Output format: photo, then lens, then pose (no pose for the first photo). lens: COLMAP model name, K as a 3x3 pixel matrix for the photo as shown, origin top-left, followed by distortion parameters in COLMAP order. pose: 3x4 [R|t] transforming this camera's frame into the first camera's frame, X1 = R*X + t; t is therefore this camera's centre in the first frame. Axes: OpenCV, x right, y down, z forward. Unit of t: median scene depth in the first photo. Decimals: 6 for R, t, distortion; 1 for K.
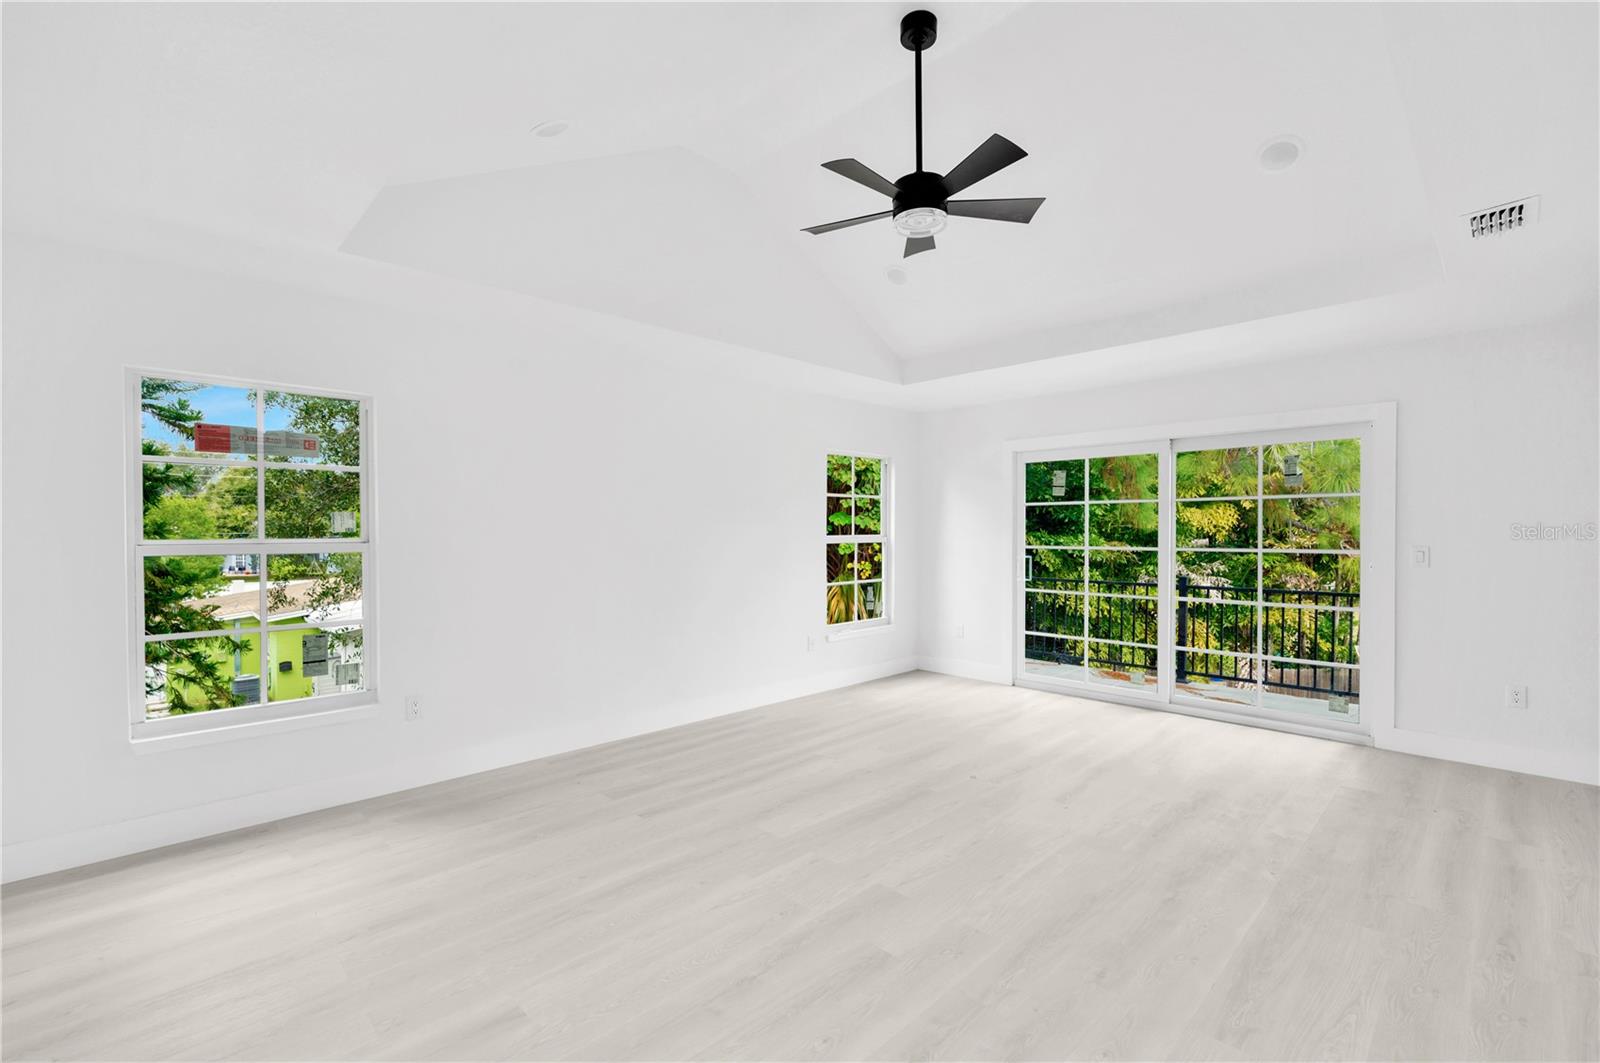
lens RADIAL K [[682.0, 0, 829.5], [0, 682.0, 532.6], [0, 0, 1]] dist [-0.000765, -0.000624]
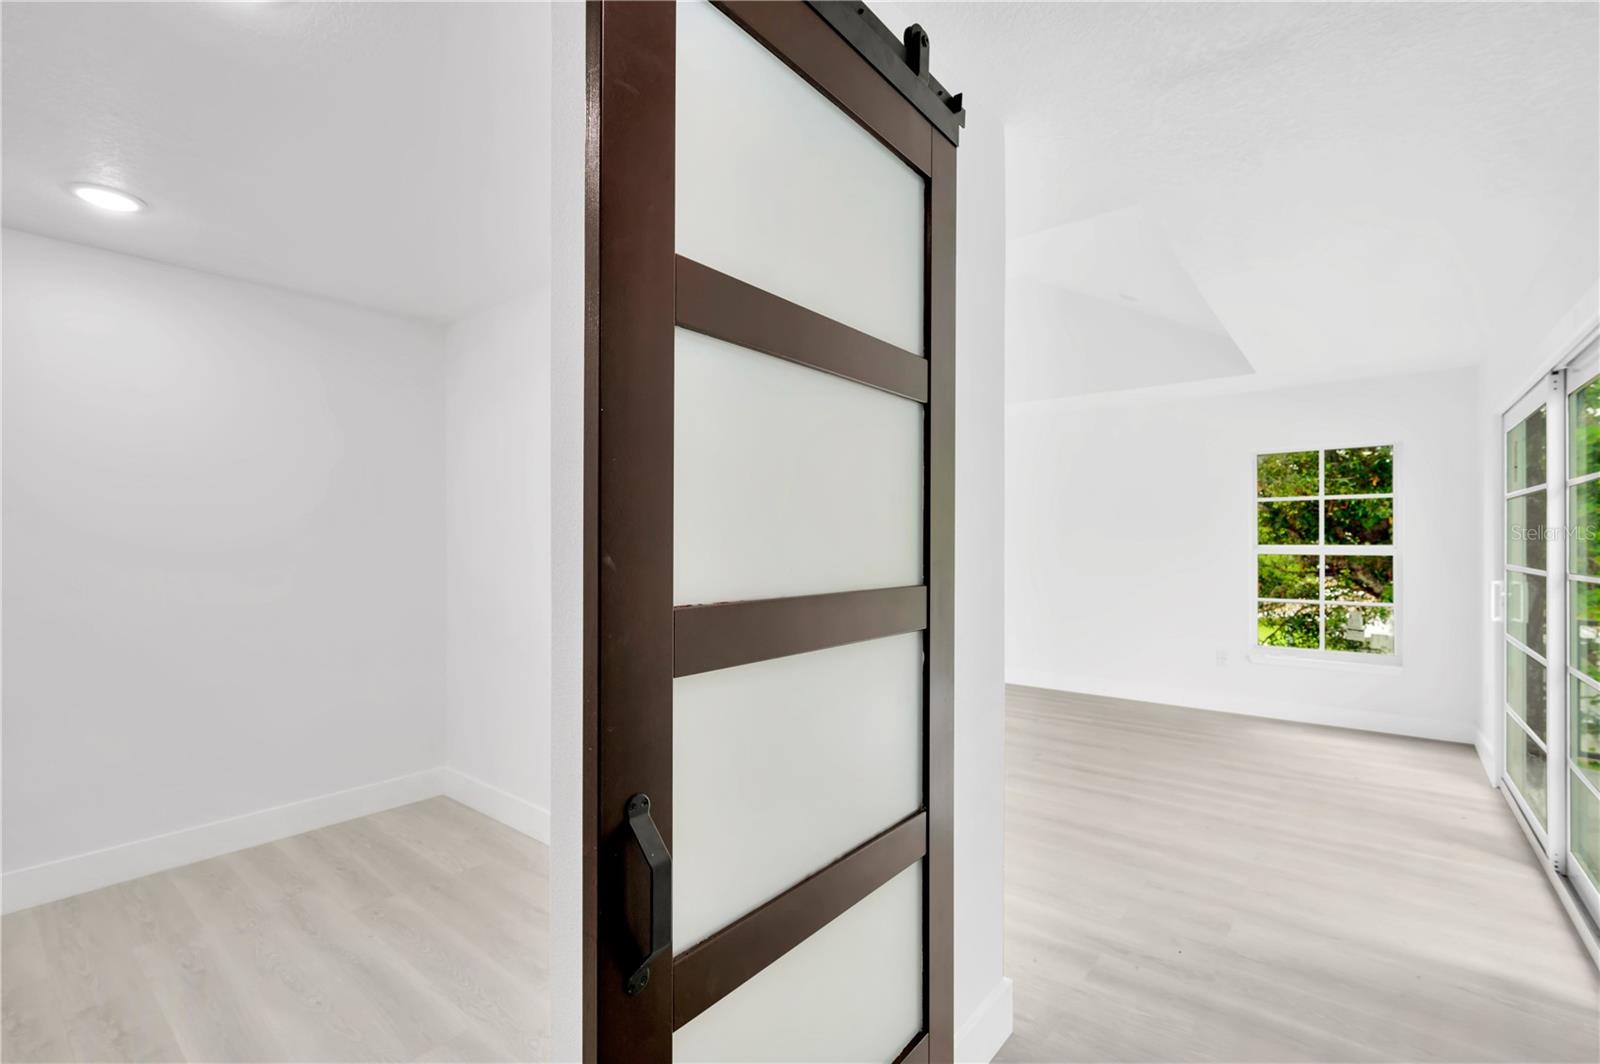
lens RADIAL K [[710.8, 0, 798.7], [0, 710.8, 539.8], [0, 0, 1]] dist [0.000123, 0.000693]
pose [[0.102091, 0.001095, -0.994774, 1.177973], [0.000510, 0.999999, 0.001153, -0.004962], [0.994775, -0.000625, 0.102091, 0.409131]]
